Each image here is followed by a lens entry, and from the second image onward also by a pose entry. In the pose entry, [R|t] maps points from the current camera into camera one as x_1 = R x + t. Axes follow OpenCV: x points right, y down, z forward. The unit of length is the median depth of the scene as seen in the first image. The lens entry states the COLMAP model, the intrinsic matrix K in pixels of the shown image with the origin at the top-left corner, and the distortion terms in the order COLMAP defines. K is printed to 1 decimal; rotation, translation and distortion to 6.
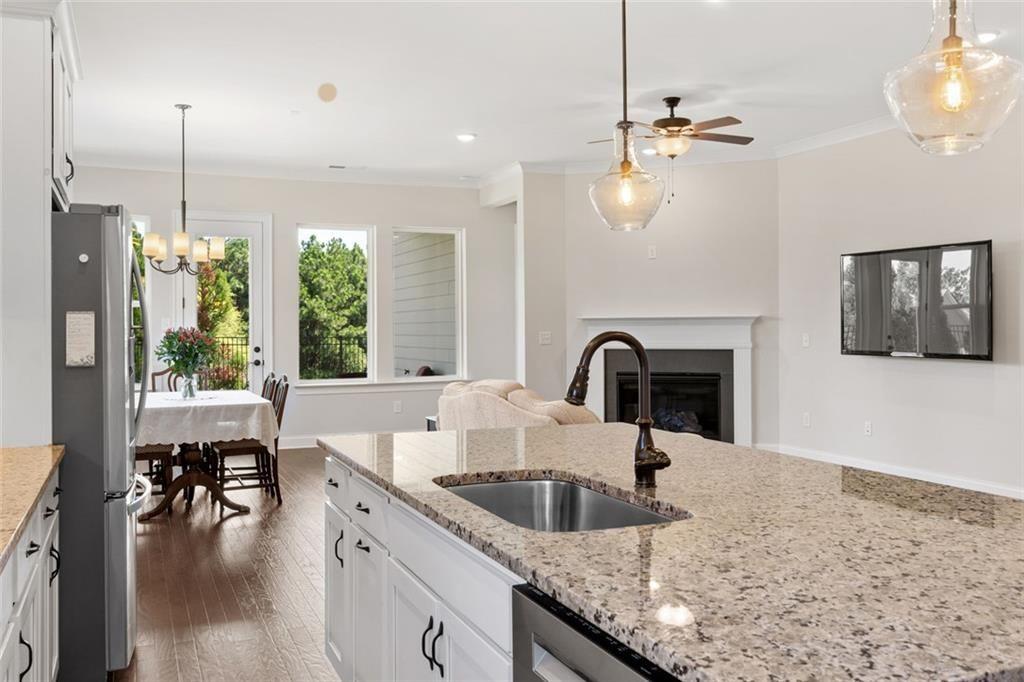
lens RADIAL K [[890.4, 0, 512.0], [0, 890.4, 341.0], [0, 0, 1]] dist [0.002881, 0.001953]
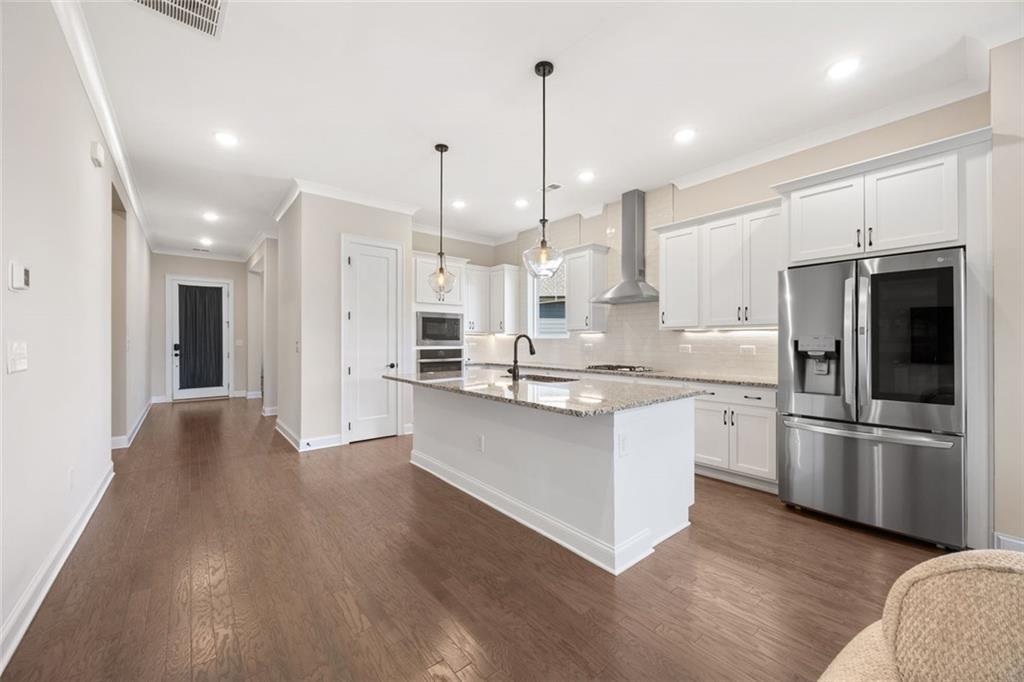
lens RADIAL K [[393.6, 0, 507.5], [0, 393.6, 342.5], [0, 0, 1]] dist [0.008107, -0.000023]
pose [[-0.961612, 0.005173, -0.274362, 0.157936], [0.000587, 0.999859, 0.016794, -0.001716], [0.274411, 0.015989, -0.961480, 0.658812]]
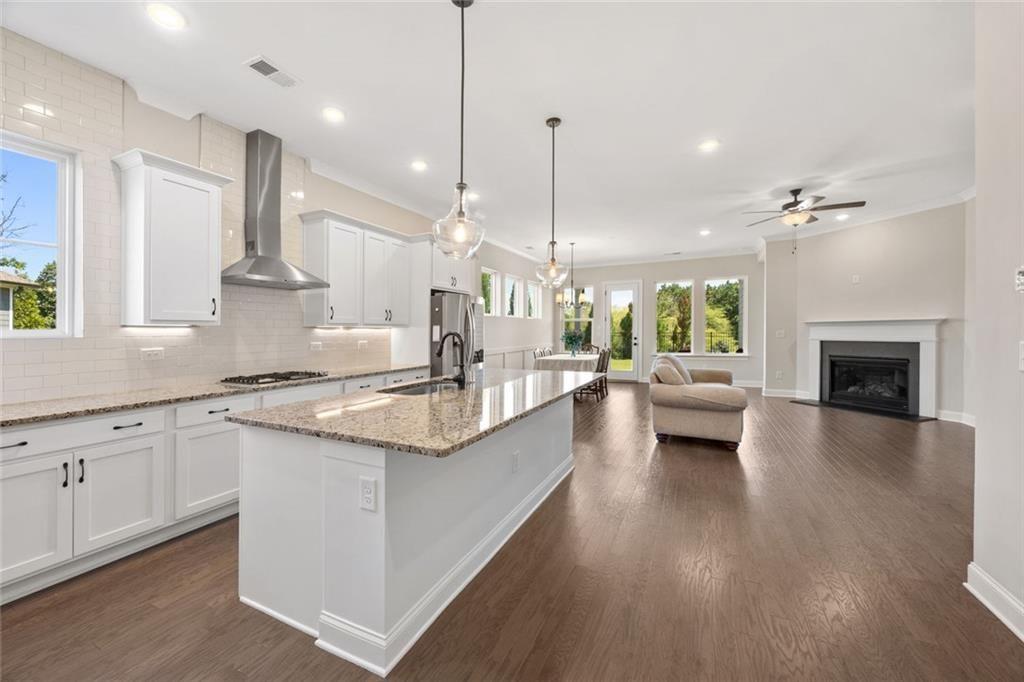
lens RADIAL K [[396.0, 0, 509.9], [0, 396.0, 344.1], [0, 0, 1]] dist [0.002064, 0.000045]
pose [[0.657767, 0.024167, -0.752834, 0.312718], [-0.005424, 0.999611, 0.027350, -0.001872], [0.753202, -0.013906, 0.657642, 0.085070]]
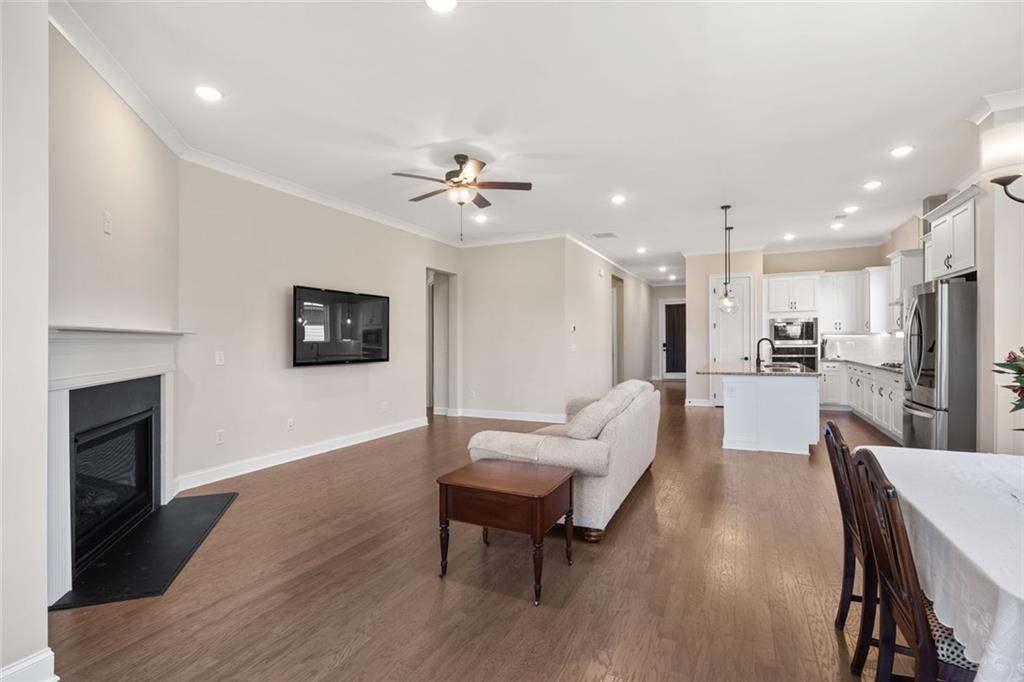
lens RADIAL K [[470.4, 0, 512.0], [0, 470.4, 341.0], [0, 0, 1]] dist [0.001960, 0.000187]
pose [[-0.656200, 0.013962, 0.754458, -0.284132], [0.026906, 0.999626, 0.004903, -0.014101], [-0.754107, 0.023517, -0.656330, 1.098760]]
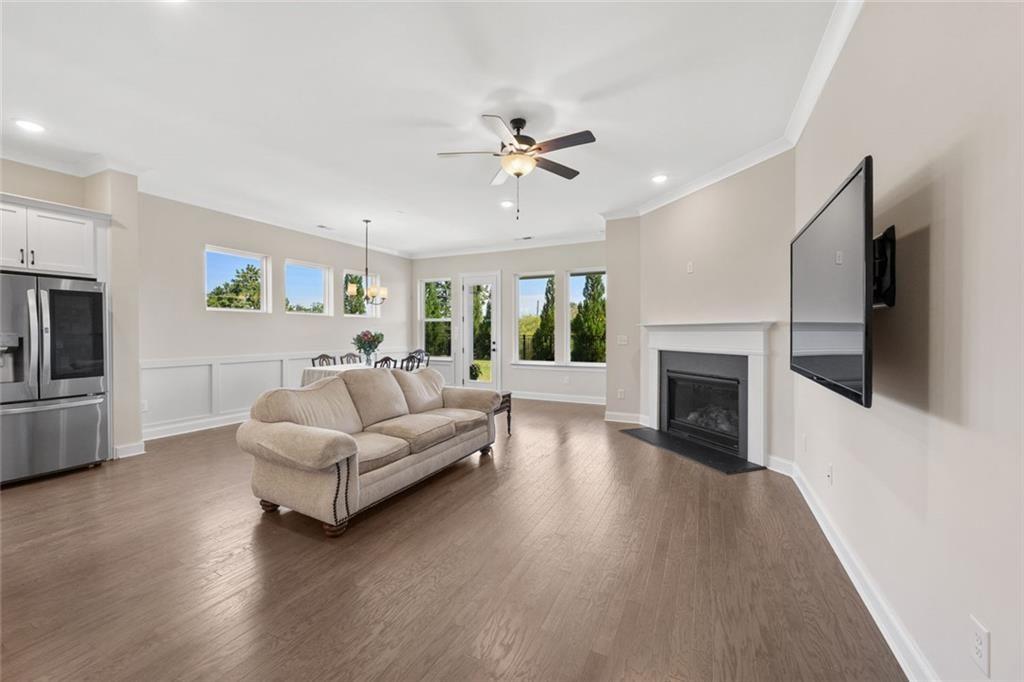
lens RADIAL K [[397.1, 0, 515.9], [0, 397.1, 337.4], [0, 0, 1]] dist [-0.007950, -0.000123]
pose [[0.657224, 0.017401, -0.753495, 0.435131], [-0.018404, 0.999806, 0.007036, -0.009898], [0.753471, 0.009243, 0.657416, 0.542292]]
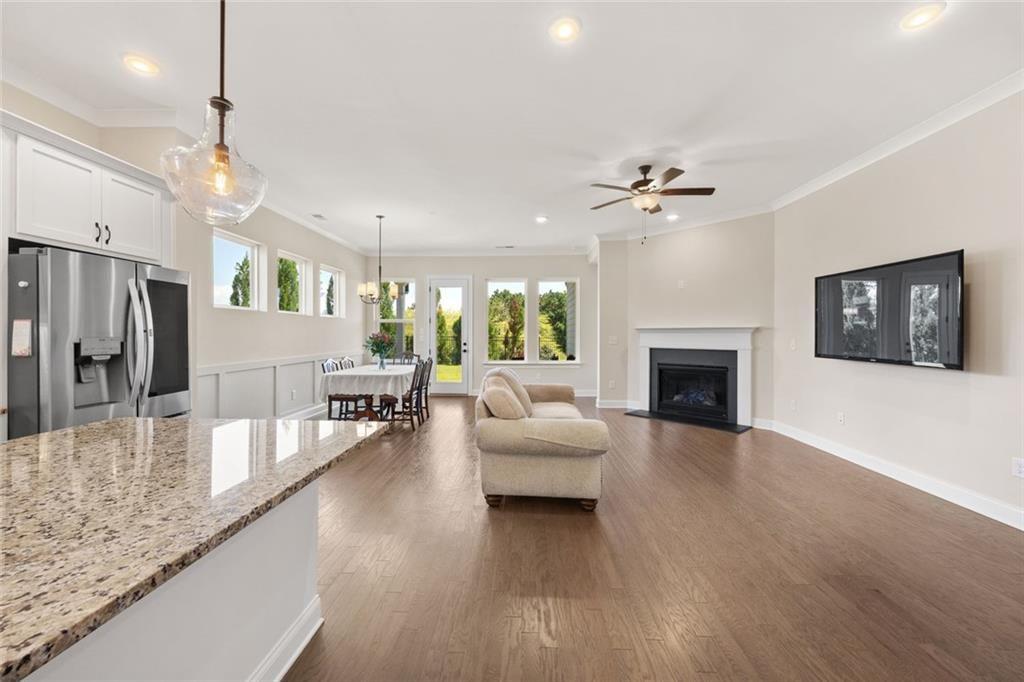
lens RADIAL K [[398.7, 0, 509.3], [0, 398.7, 339.0], [0, 0, 1]] dist [-0.001663, -0.000063]
pose [[0.900654, 0.013312, -0.434333, 0.207943], [-0.013883, 0.999902, 0.001859, -0.004927], [0.434315, 0.004355, 0.900750, 0.285217]]
